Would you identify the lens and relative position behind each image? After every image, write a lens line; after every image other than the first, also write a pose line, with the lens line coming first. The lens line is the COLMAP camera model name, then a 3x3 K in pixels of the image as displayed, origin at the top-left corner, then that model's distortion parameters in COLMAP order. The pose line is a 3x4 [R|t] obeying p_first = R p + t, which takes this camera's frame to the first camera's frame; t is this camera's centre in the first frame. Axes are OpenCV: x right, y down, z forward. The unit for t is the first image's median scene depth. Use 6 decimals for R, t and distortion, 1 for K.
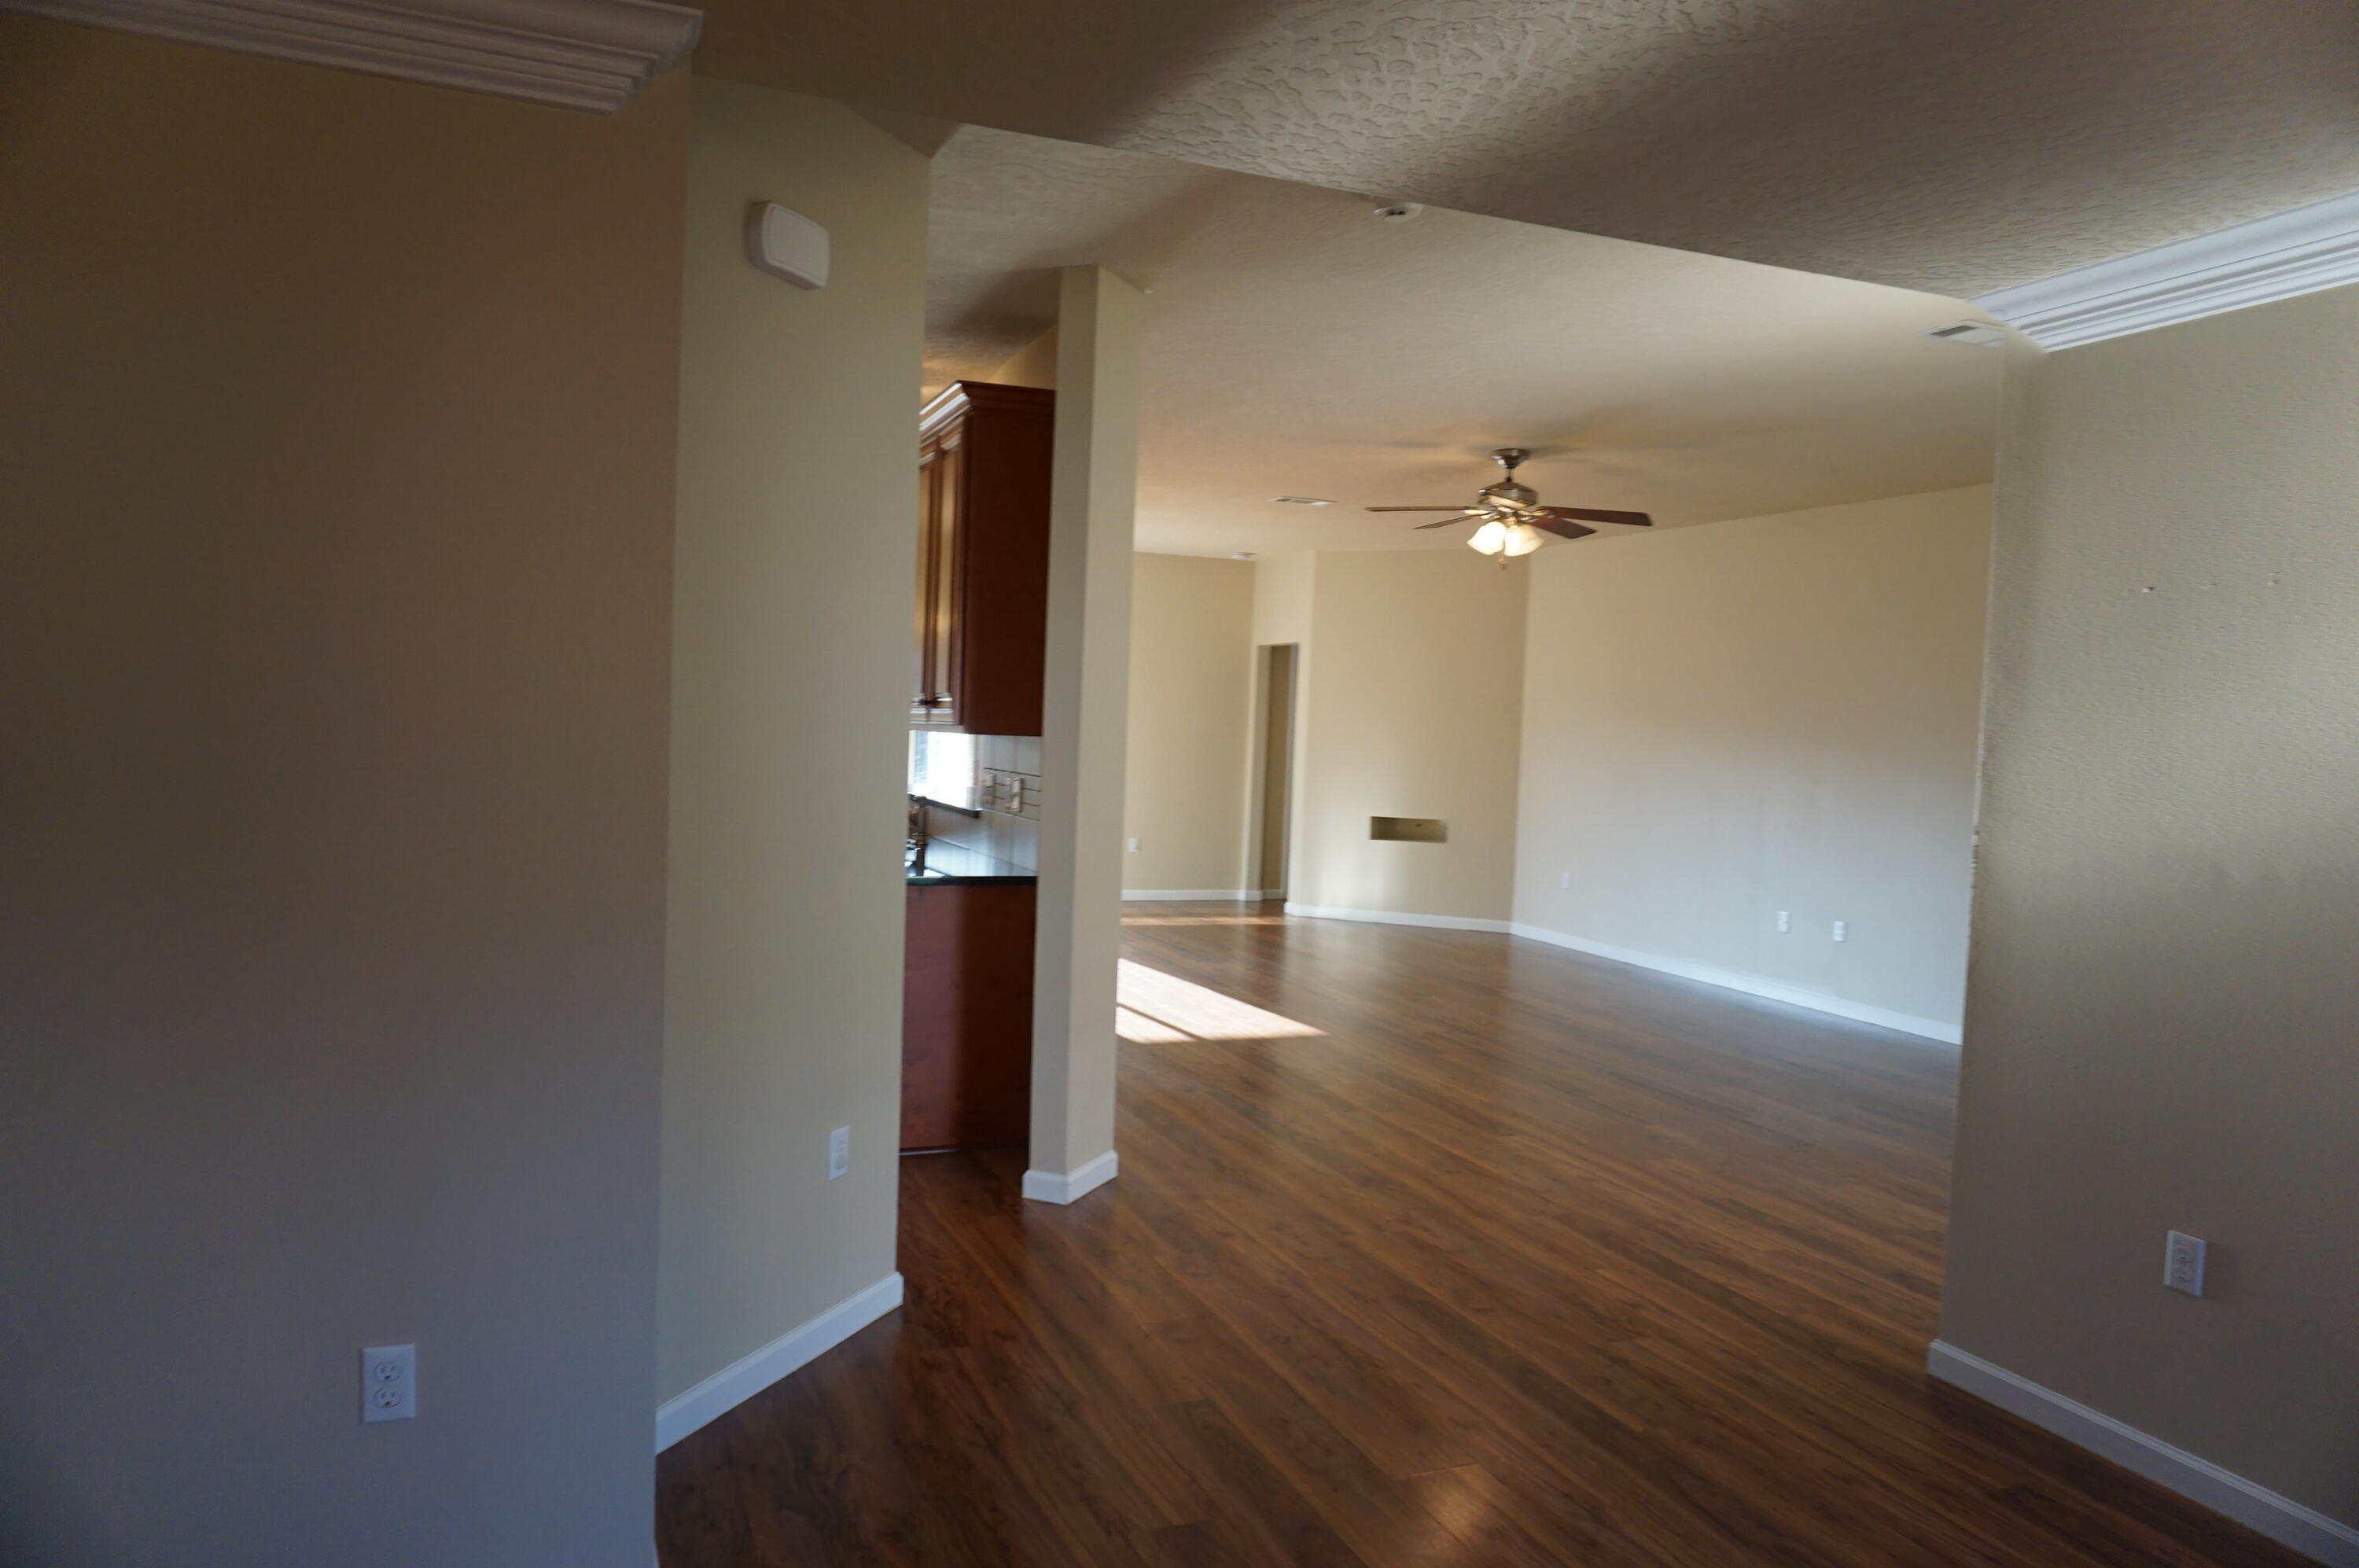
lens RADIAL K [[1584.4, 0, 1165.4], [0, 1584.4, 803.2], [0, 0, 1]] dist [-0.051911, 0.037131]
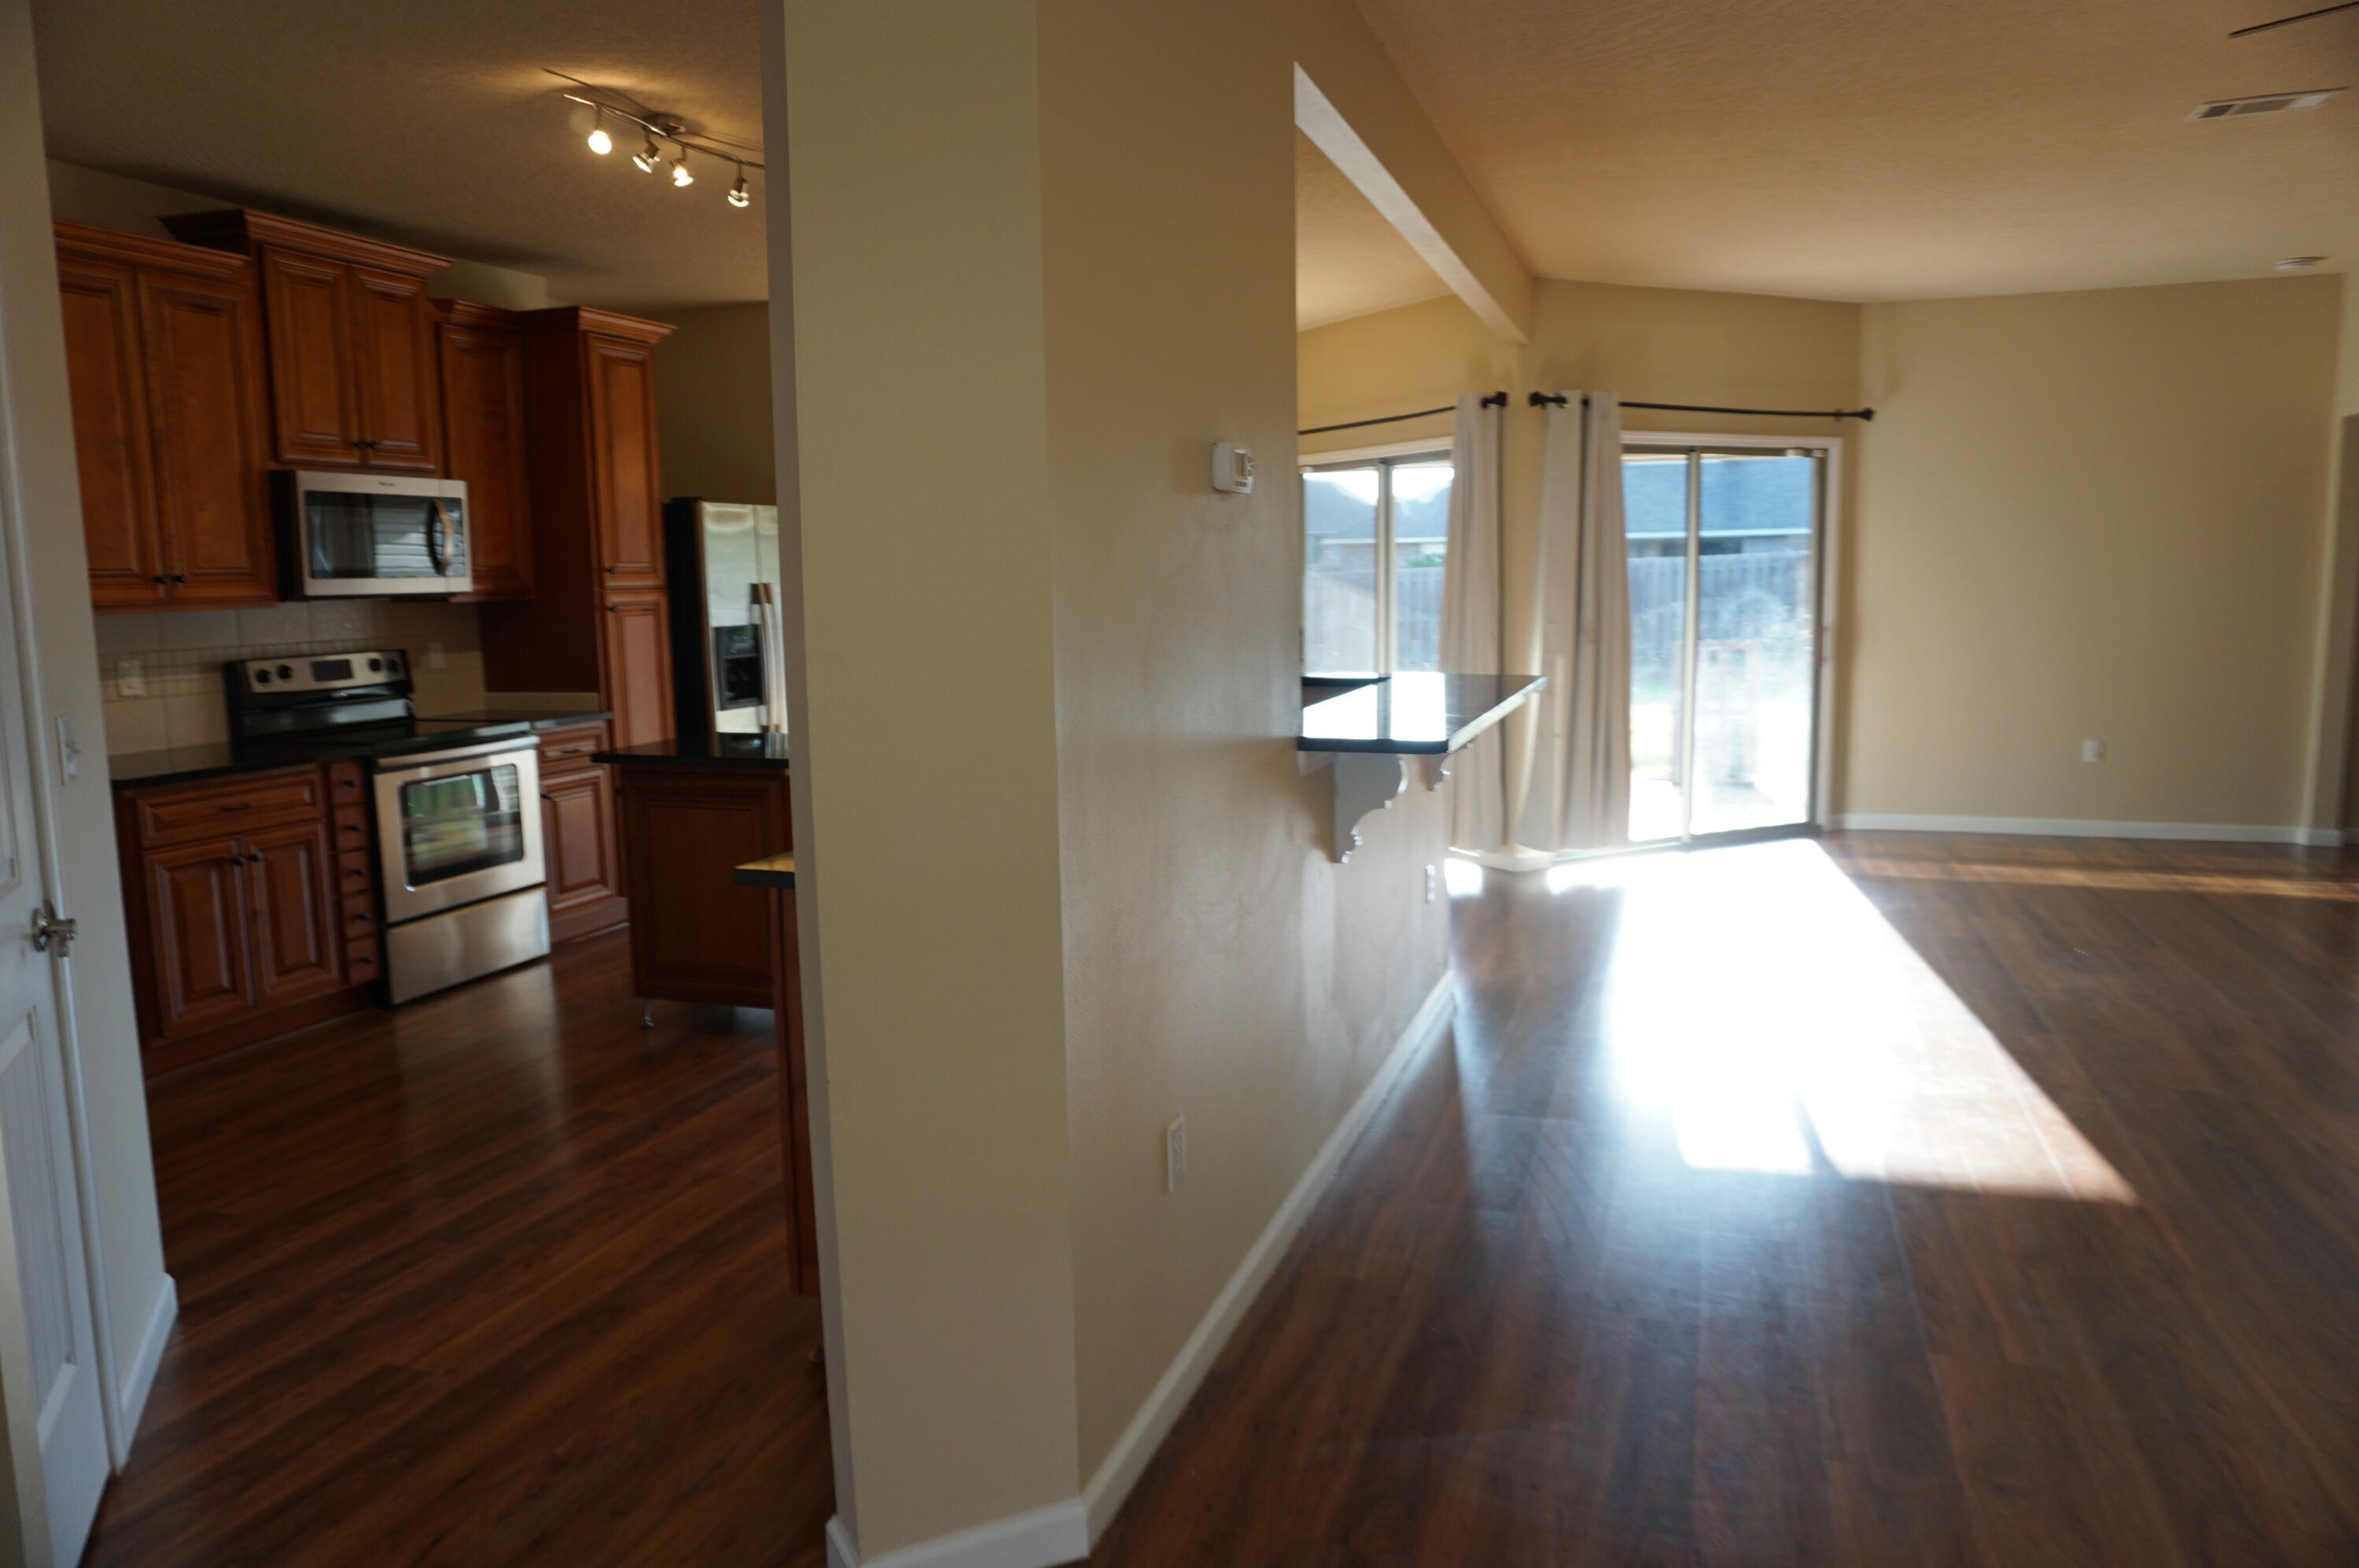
lens RADIAL K [[1584.4, 0, 1178.0], [0, 1584.4, 768.2], [0, 0, 1]] dist [-0.051911, 0.037131]
pose [[0.756424, 0.024546, -0.653621, 0.203140], [0.013327, 0.998510, 0.052921, -0.010190], [0.653946, -0.048742, 0.754970, 0.494896]]
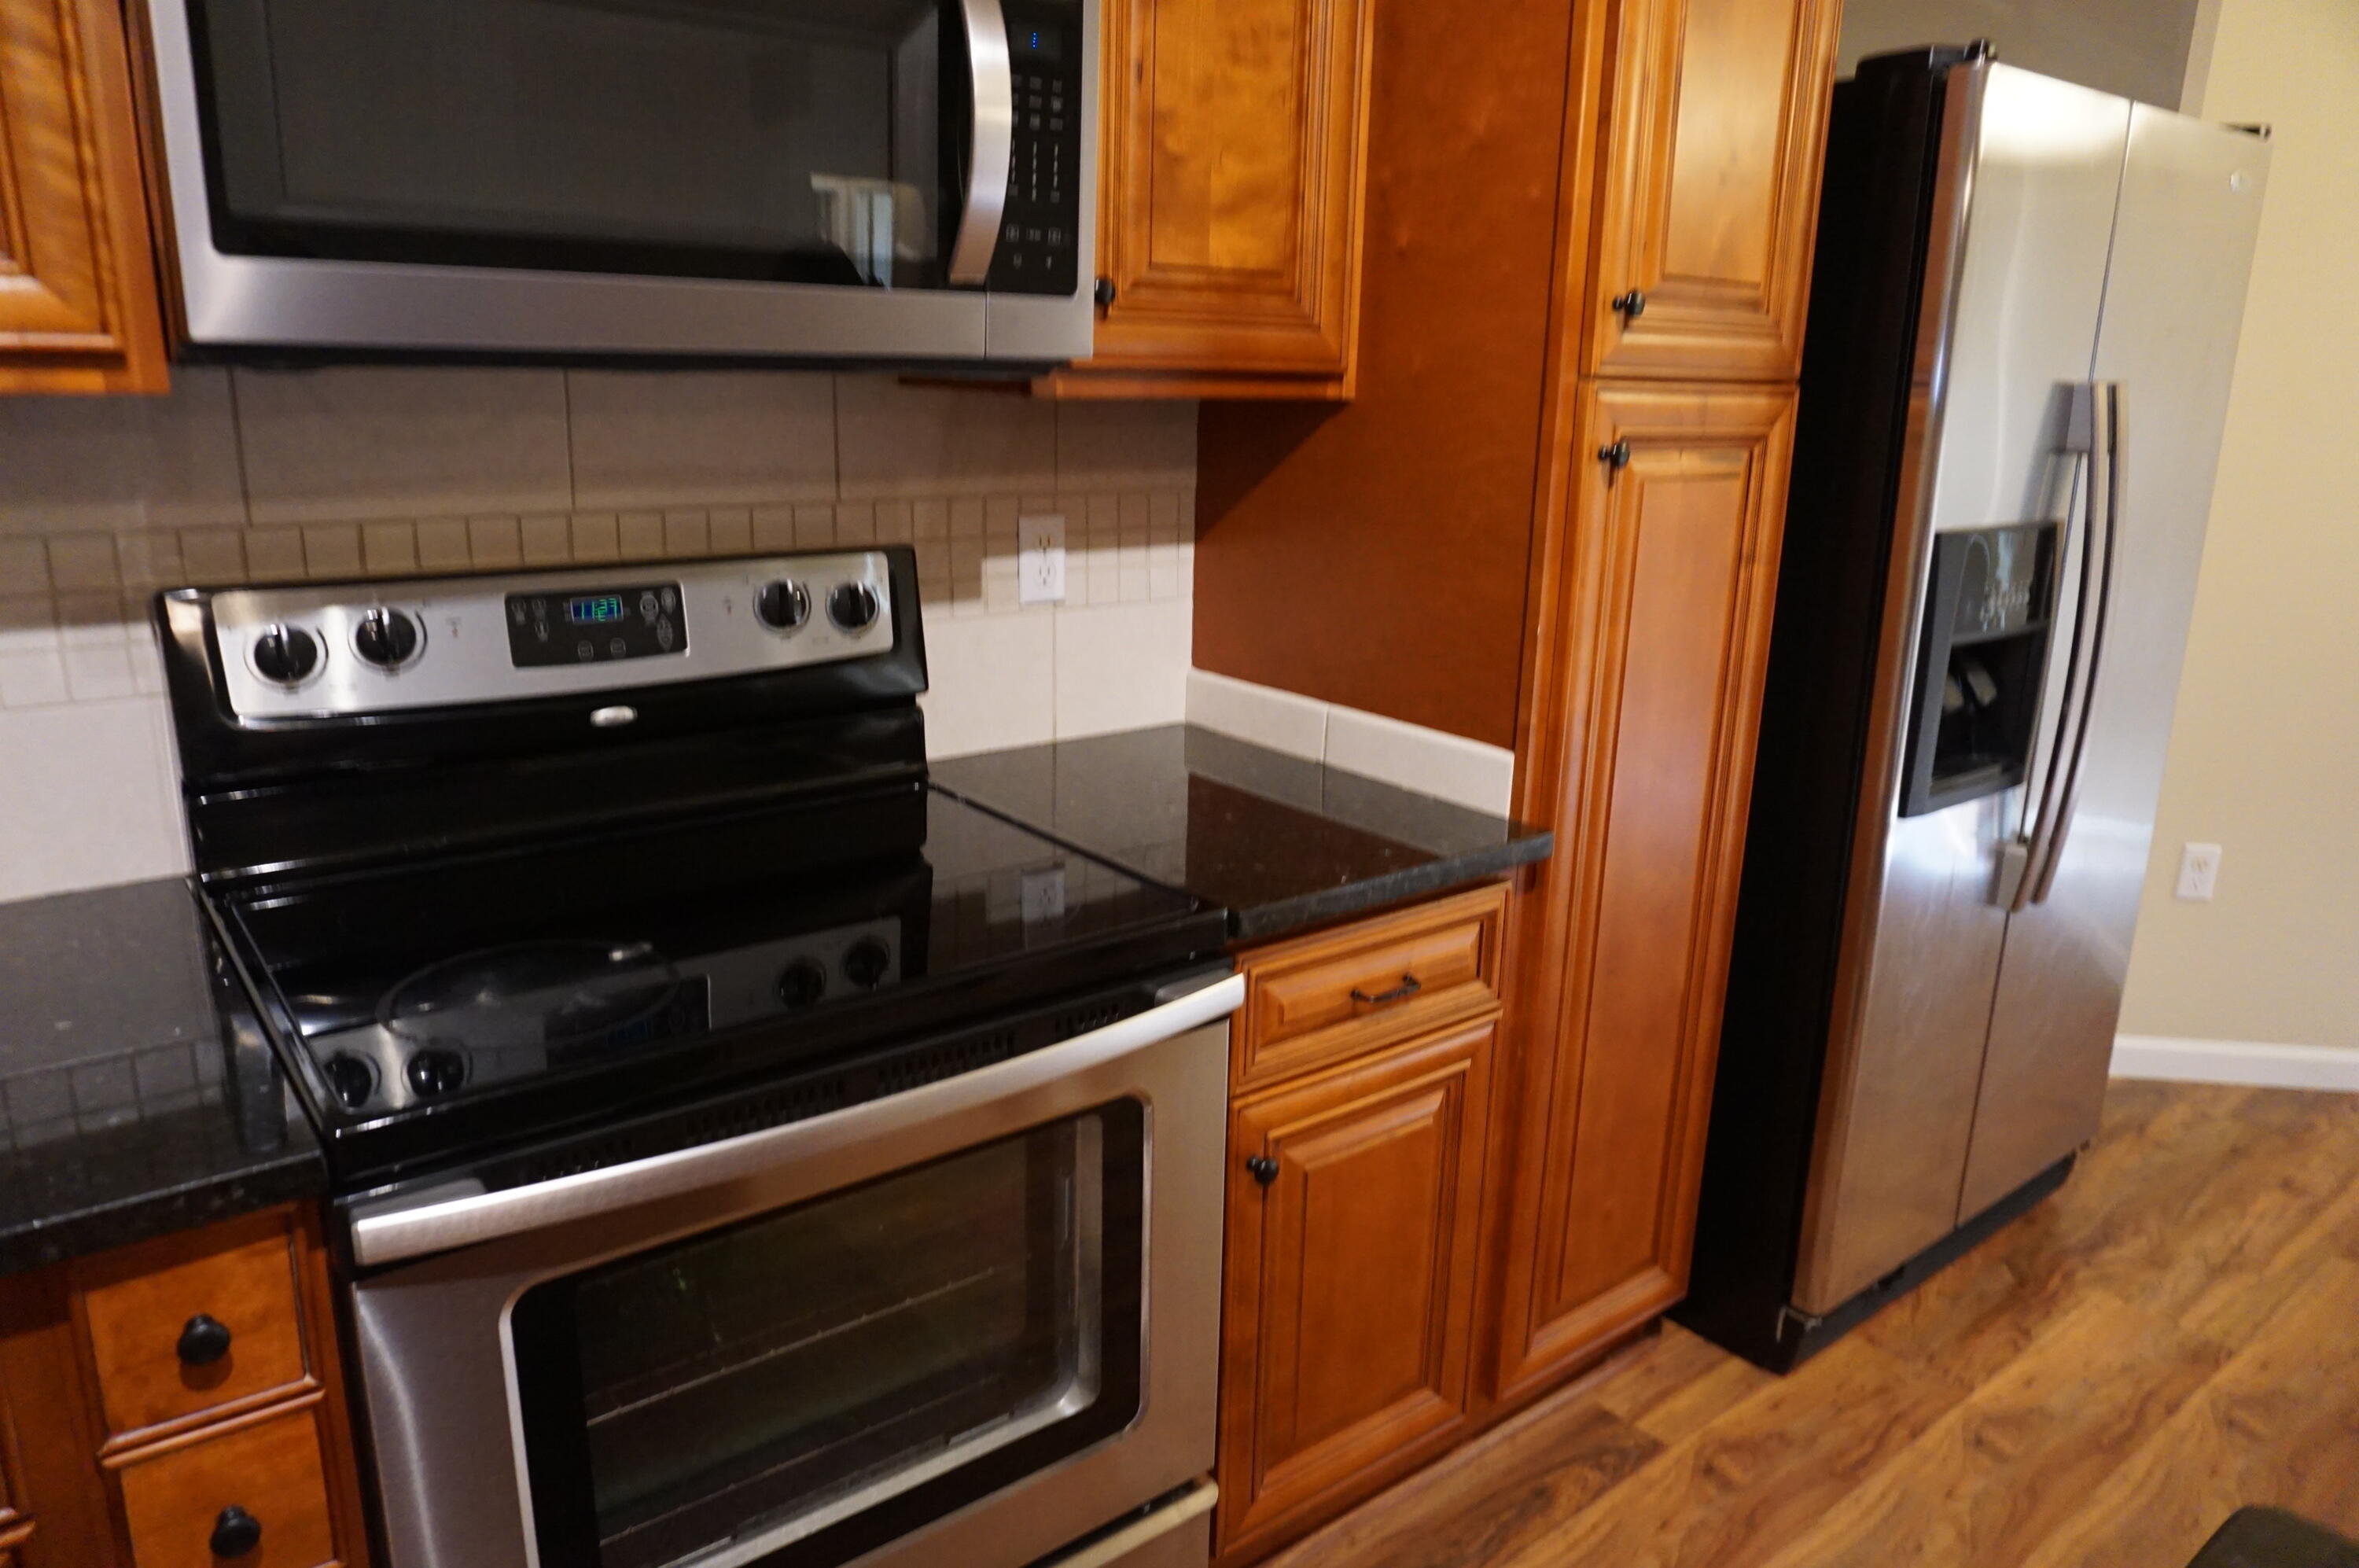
lens RADIAL K [[1584.4, 0, 1176.7], [0, 1584.4, 788.3], [0, 0, 1]] dist [-0.051911, 0.037131]
pose [[0.279960, 0.226061, -0.933016, -0.404521], [-0.067347, 0.974110, 0.215809, -0.054688], [0.957646, 0.002418, 0.287936, 0.829373]]
